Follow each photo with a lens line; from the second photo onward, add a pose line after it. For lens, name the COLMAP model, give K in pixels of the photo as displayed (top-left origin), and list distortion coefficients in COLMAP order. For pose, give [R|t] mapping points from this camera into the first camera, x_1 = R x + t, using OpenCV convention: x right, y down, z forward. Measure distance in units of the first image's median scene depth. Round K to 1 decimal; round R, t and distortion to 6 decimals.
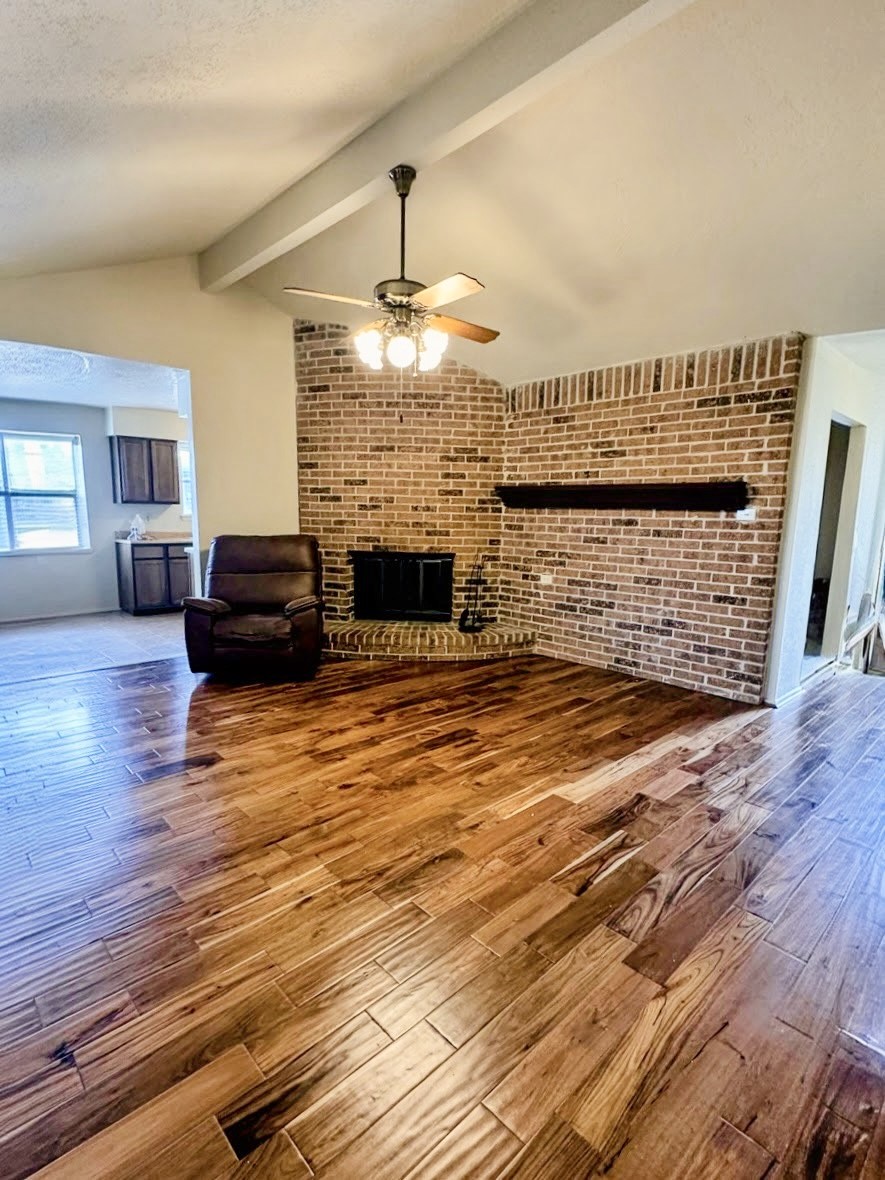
lens RADIAL K [[589.8, 0, 446.7], [0, 589.8, 600.8], [0, 0, 1]] dist [-0.000018, -0.000486]
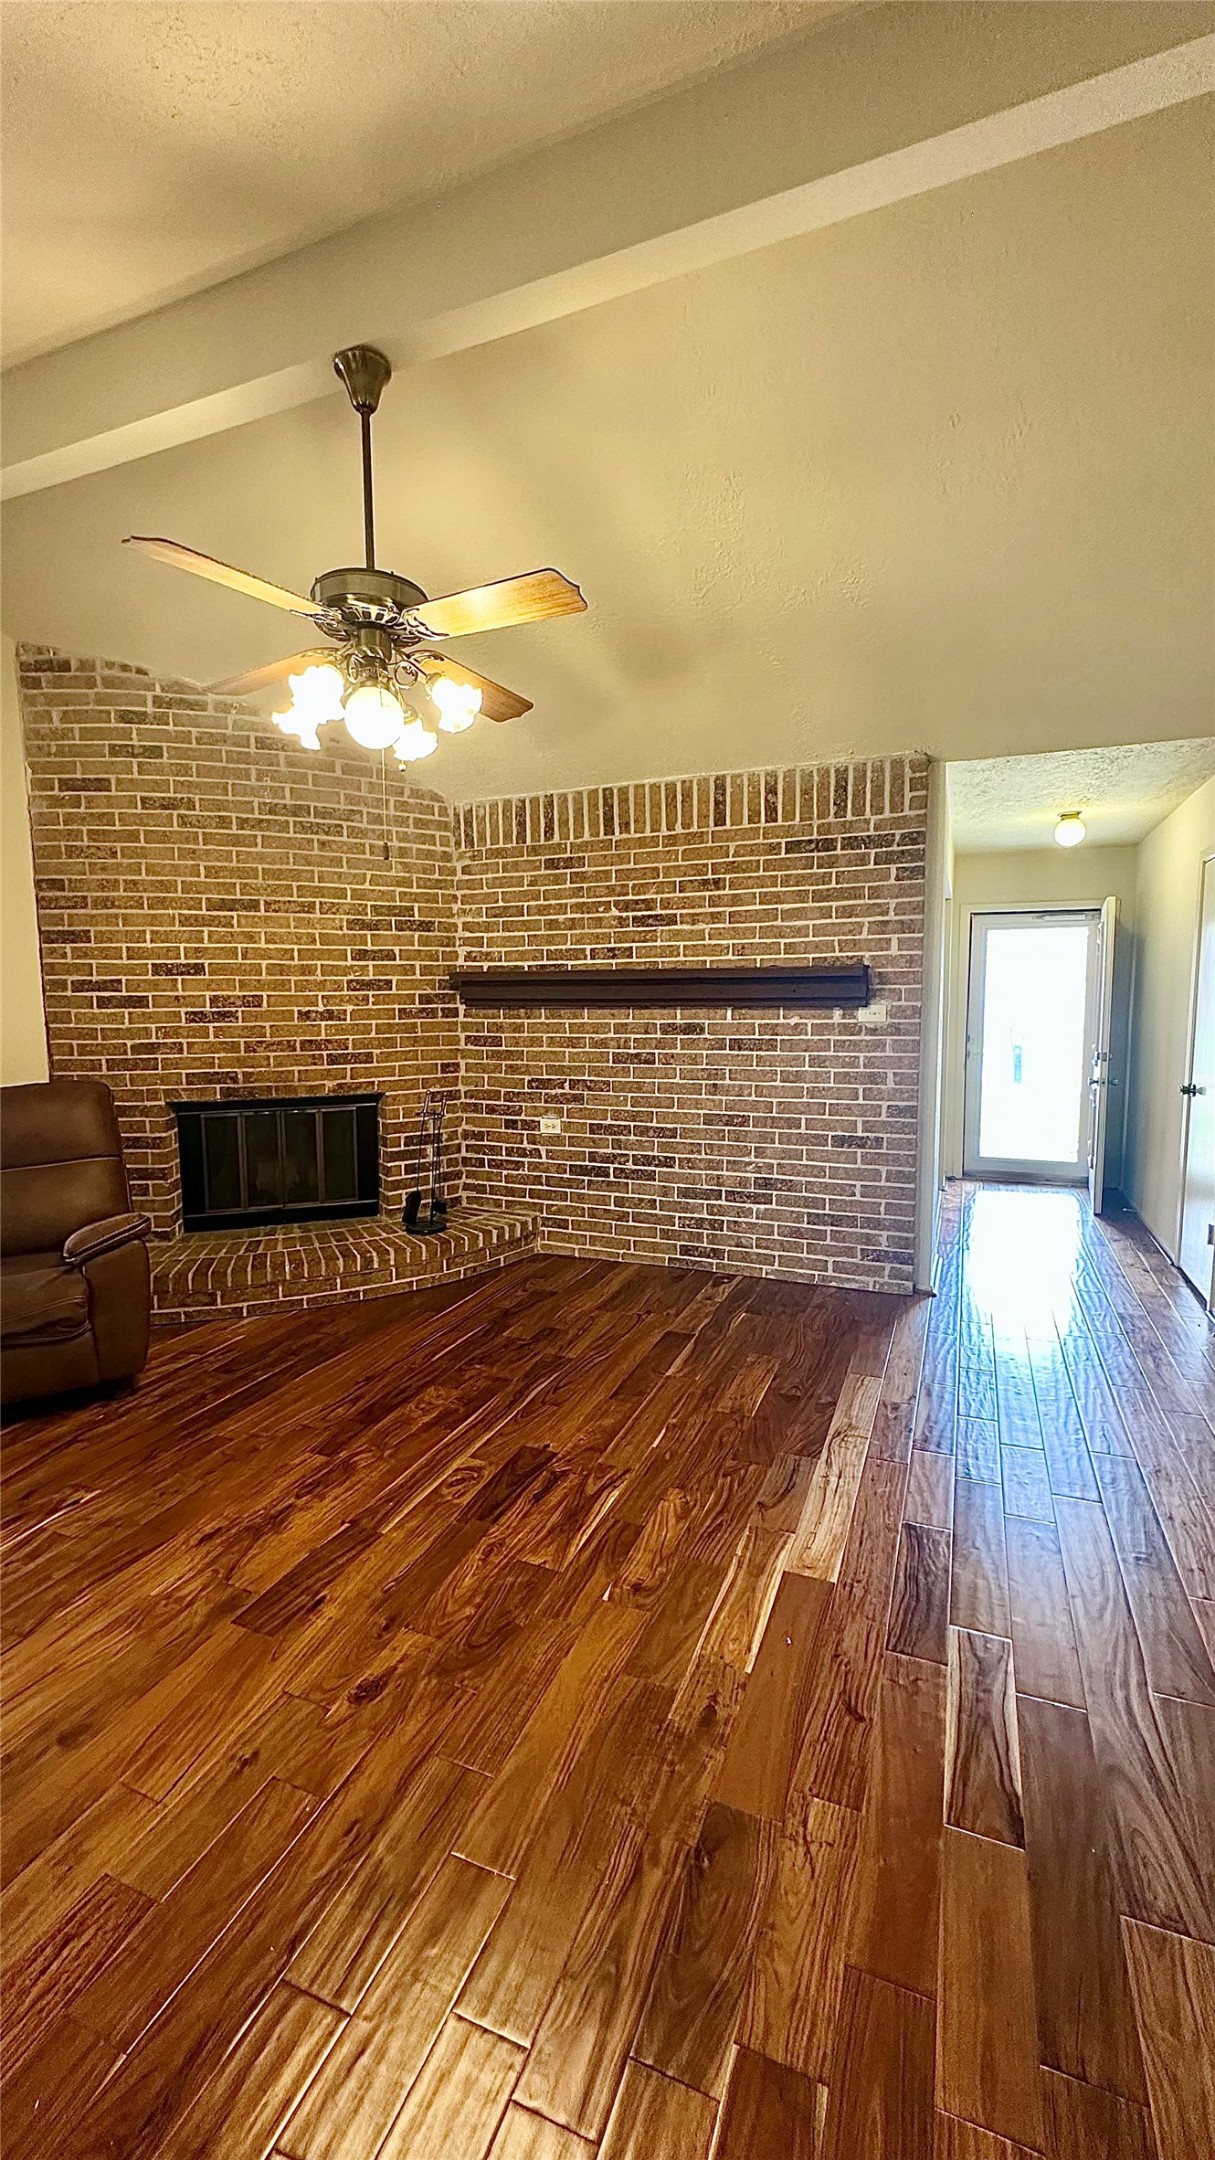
lens RADIAL K [[865.6, 0, 609.9], [0, 865.6, 1072.2], [0, 0, 1]] dist [-0.001795, 0.000215]
pose [[0.910632, -0.063491, 0.408311, -0.155375], [0.086998, 0.995435, -0.039239, -0.061315], [-0.403956, 0.071255, 0.911999, 0.209056]]
